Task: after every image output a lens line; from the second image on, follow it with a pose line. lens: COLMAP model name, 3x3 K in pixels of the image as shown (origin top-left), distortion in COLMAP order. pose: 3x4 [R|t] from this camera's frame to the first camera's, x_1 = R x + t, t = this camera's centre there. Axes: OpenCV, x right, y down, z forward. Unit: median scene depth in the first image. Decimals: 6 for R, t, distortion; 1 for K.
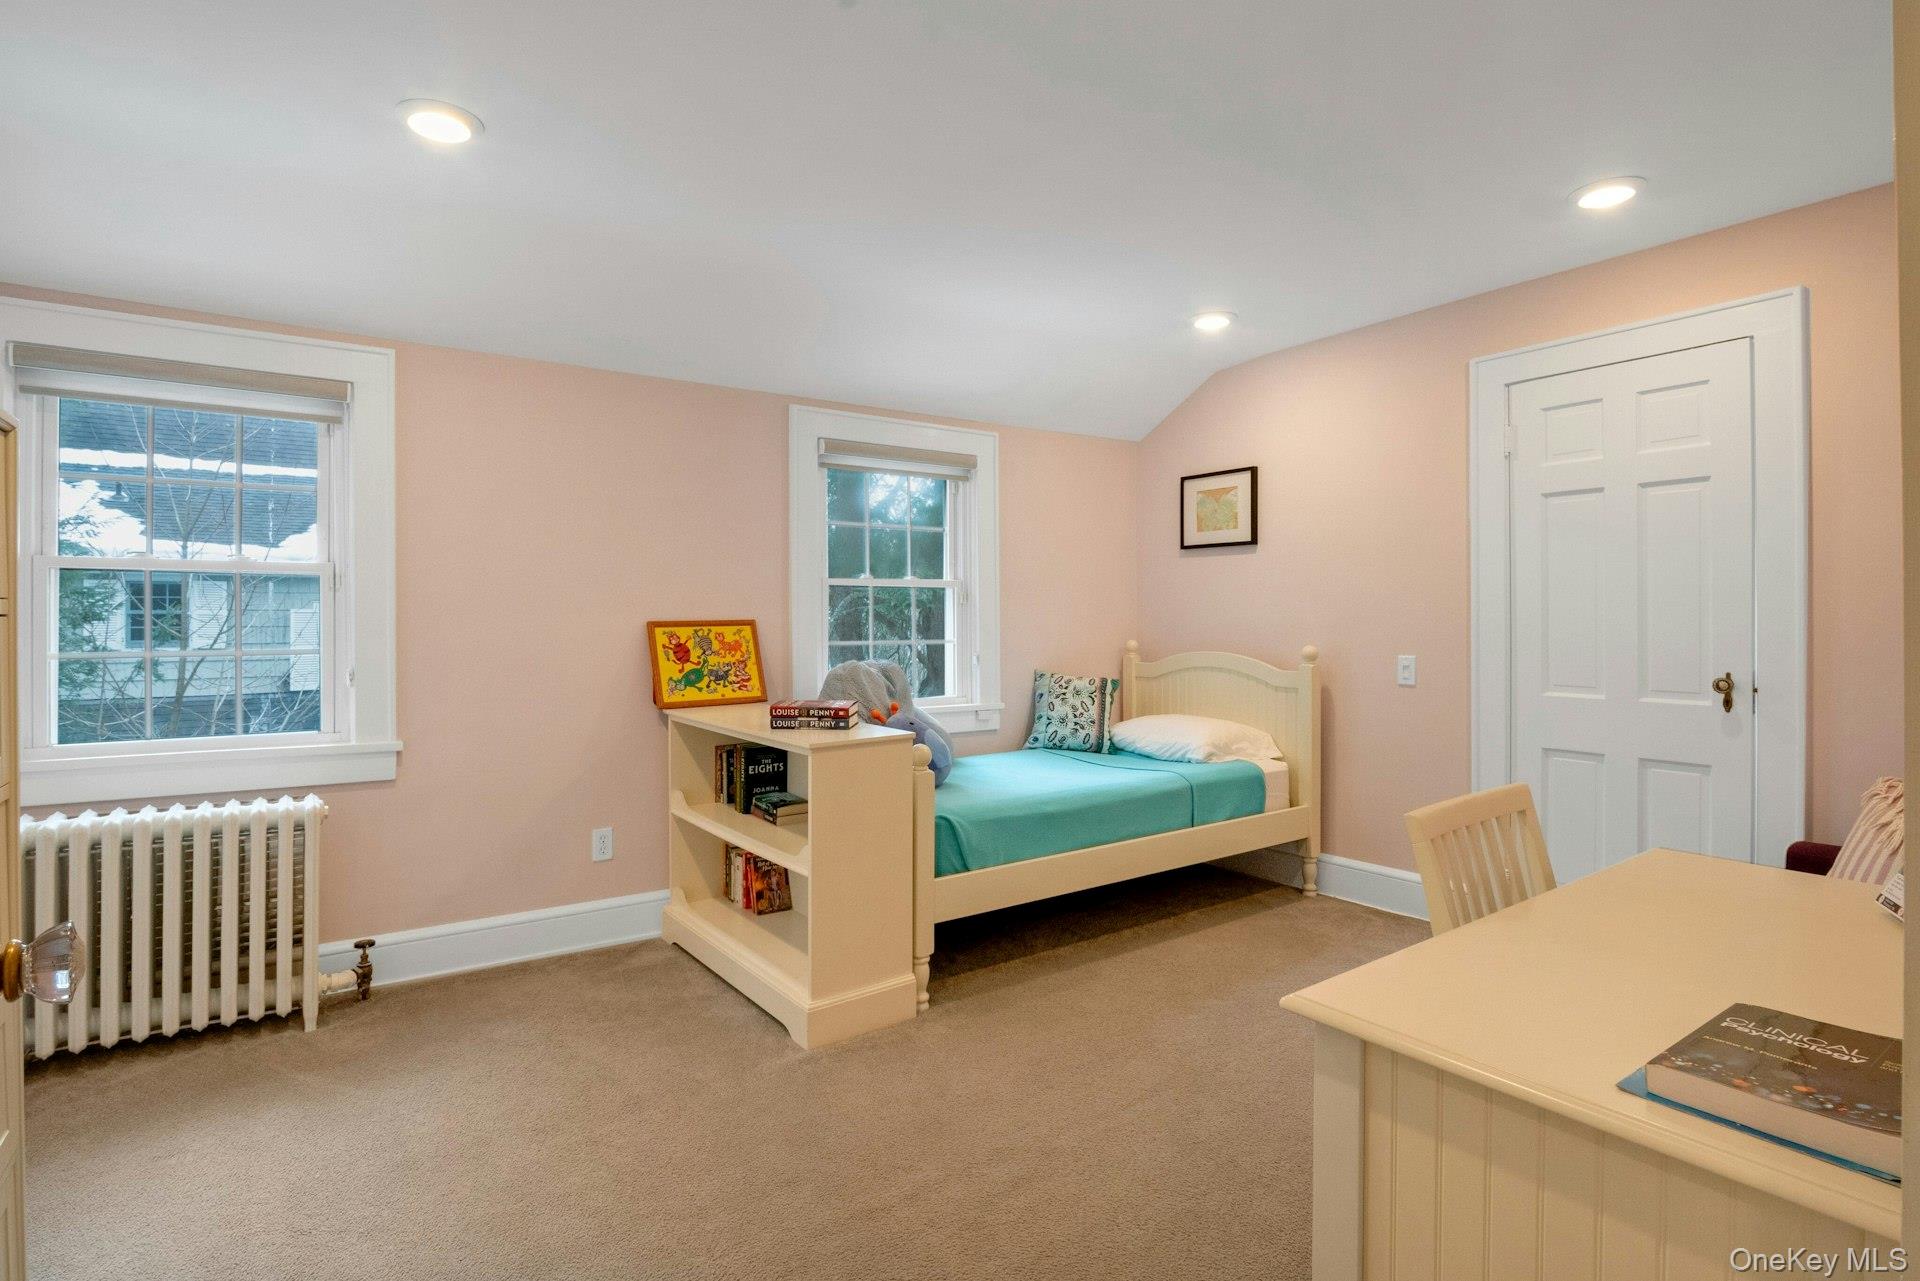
lens RADIAL K [[973.7, 0, 954.3], [0, 973.7, 629.0], [0, 0, 1]] dist [0.001624, 0.000181]
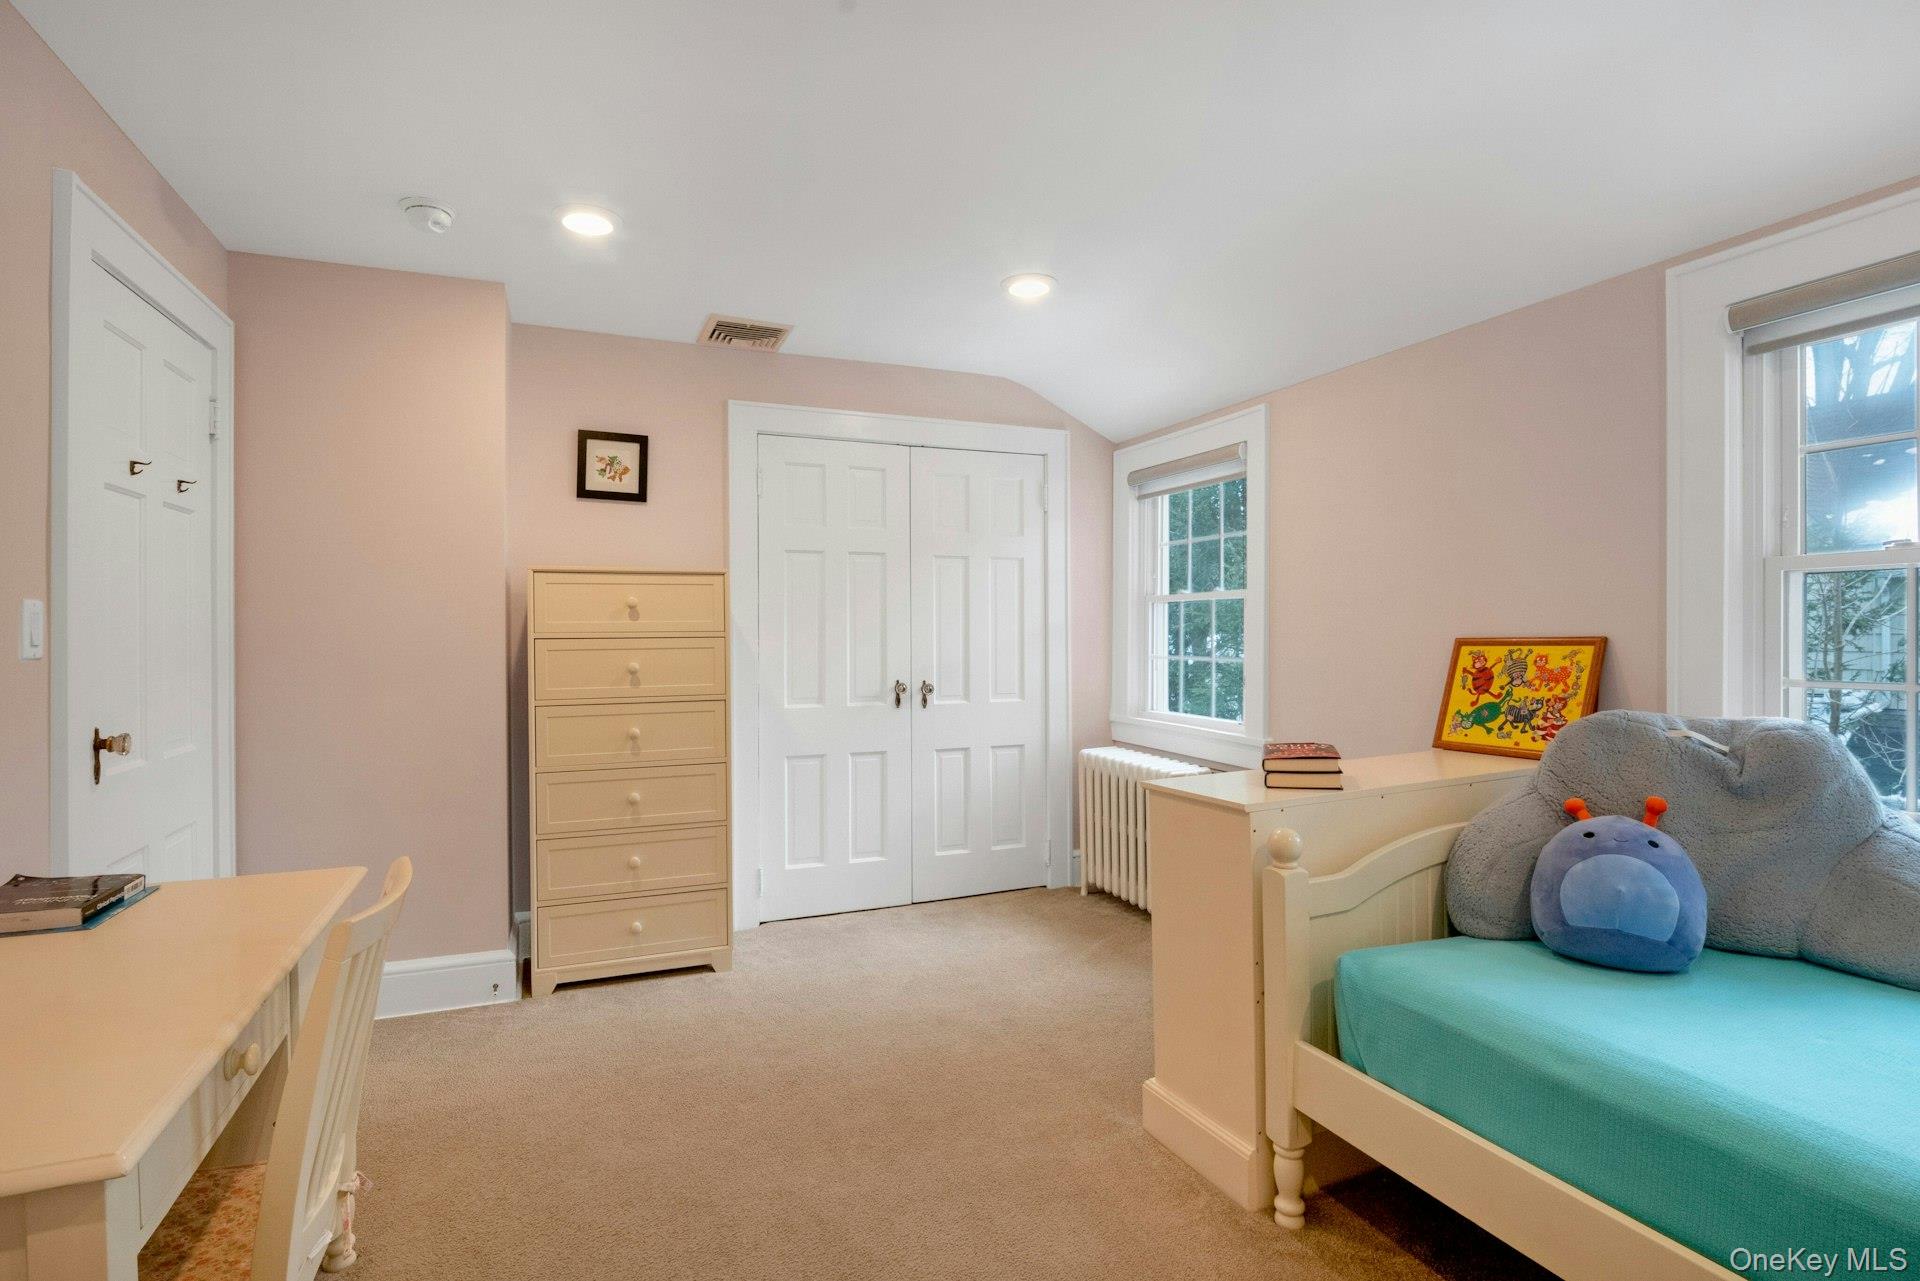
lens RADIAL K [[973.7, 0, 954.6], [0, 973.7, 634.9], [0, 0, 1]] dist [0.001624, 0.000181]
pose [[-0.228307, 0.012118, -0.973514, 0.547880], [0.002146, 0.999926, 0.011944, -0.020469], [0.973587, 0.000638, -0.228316, 0.766852]]
